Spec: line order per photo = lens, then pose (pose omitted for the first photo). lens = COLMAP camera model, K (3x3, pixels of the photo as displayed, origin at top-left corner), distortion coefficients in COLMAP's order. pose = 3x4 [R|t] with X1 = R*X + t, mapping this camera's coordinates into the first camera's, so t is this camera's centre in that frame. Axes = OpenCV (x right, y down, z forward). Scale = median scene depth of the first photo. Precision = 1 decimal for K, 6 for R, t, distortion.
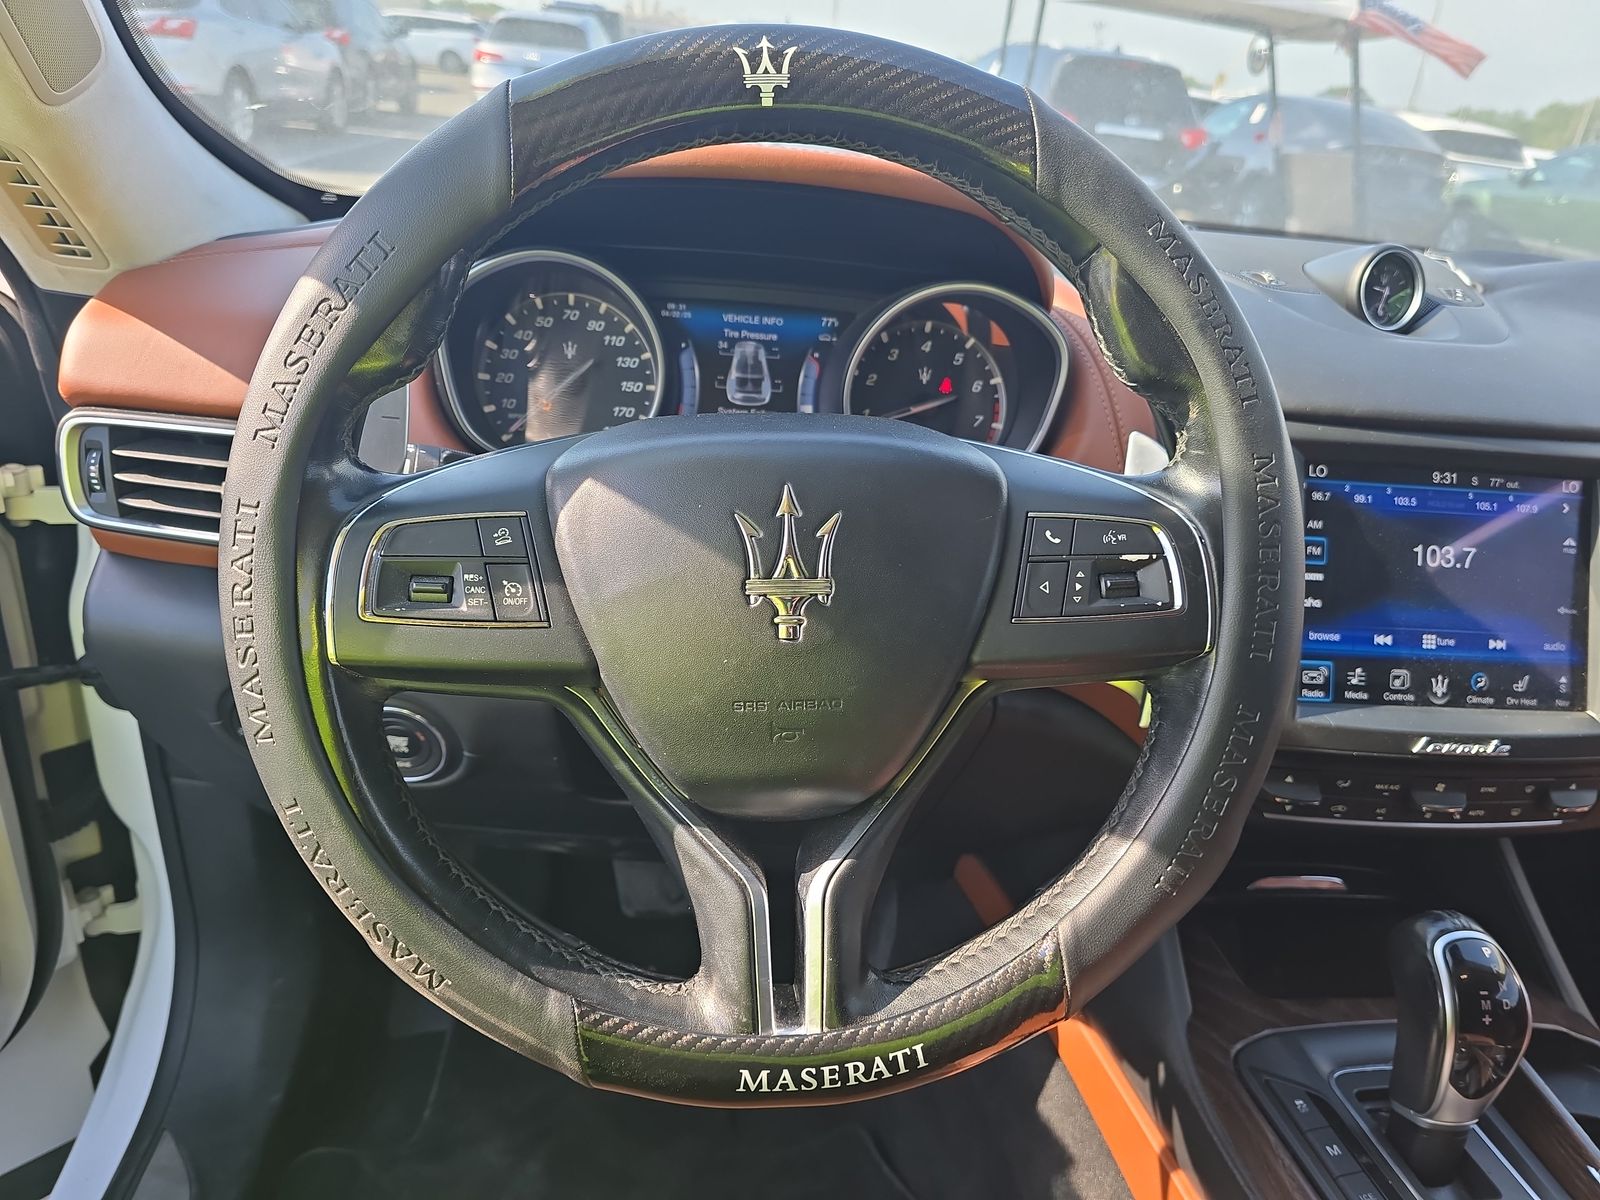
lens RADIAL K [[1076.3, 0, 783.7], [0, 1076.3, 608.9], [0, 0, 1]] dist [0.011550, -0.015386]
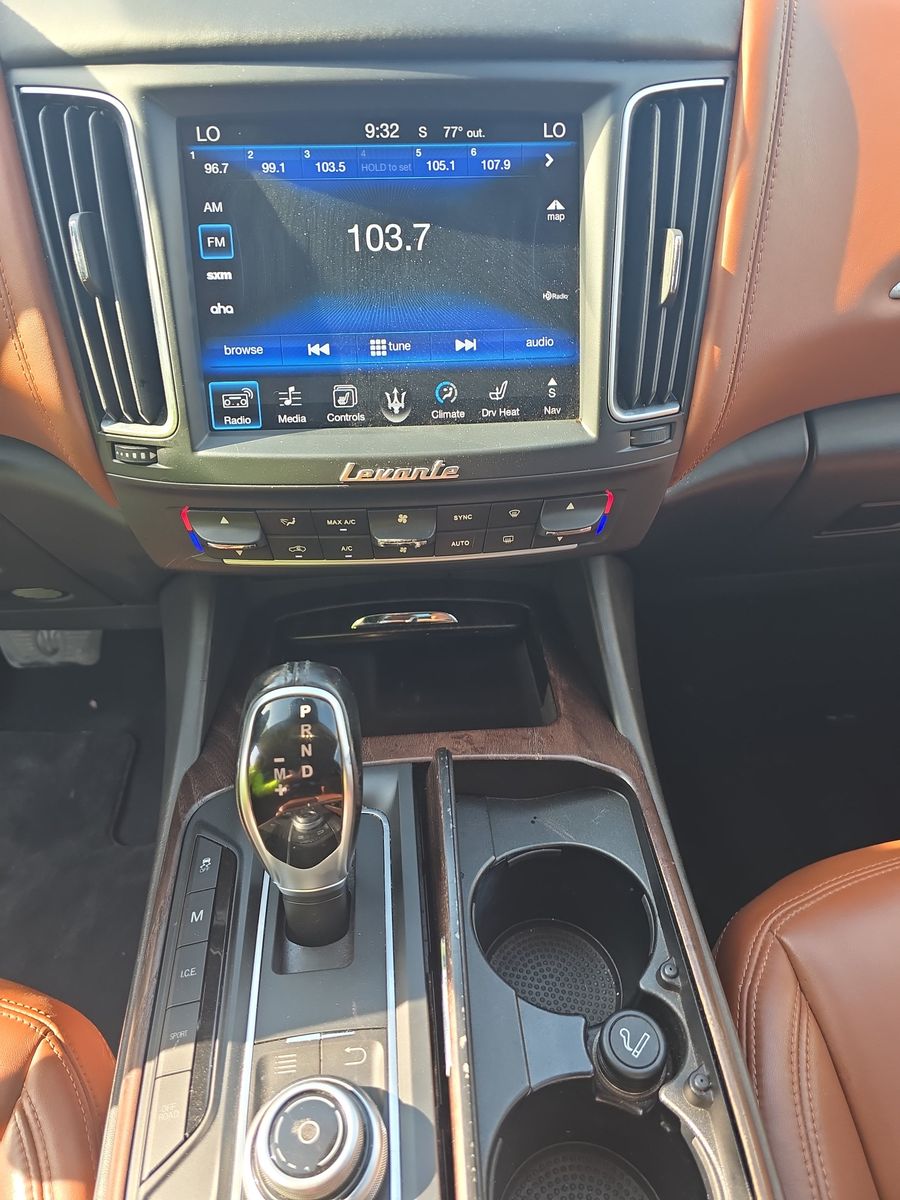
lens RADIAL K [[807.2, 0, 452.2], [0, 807.2, 601.9], [0, 0, 1]] dist [0.011550, -0.015386]
pose [[0.996107, -0.061500, -0.063149, 0.707124], [0.074922, 0.968130, 0.238979, 0.078821], [0.046439, -0.242780, 0.968969, 0.354490]]
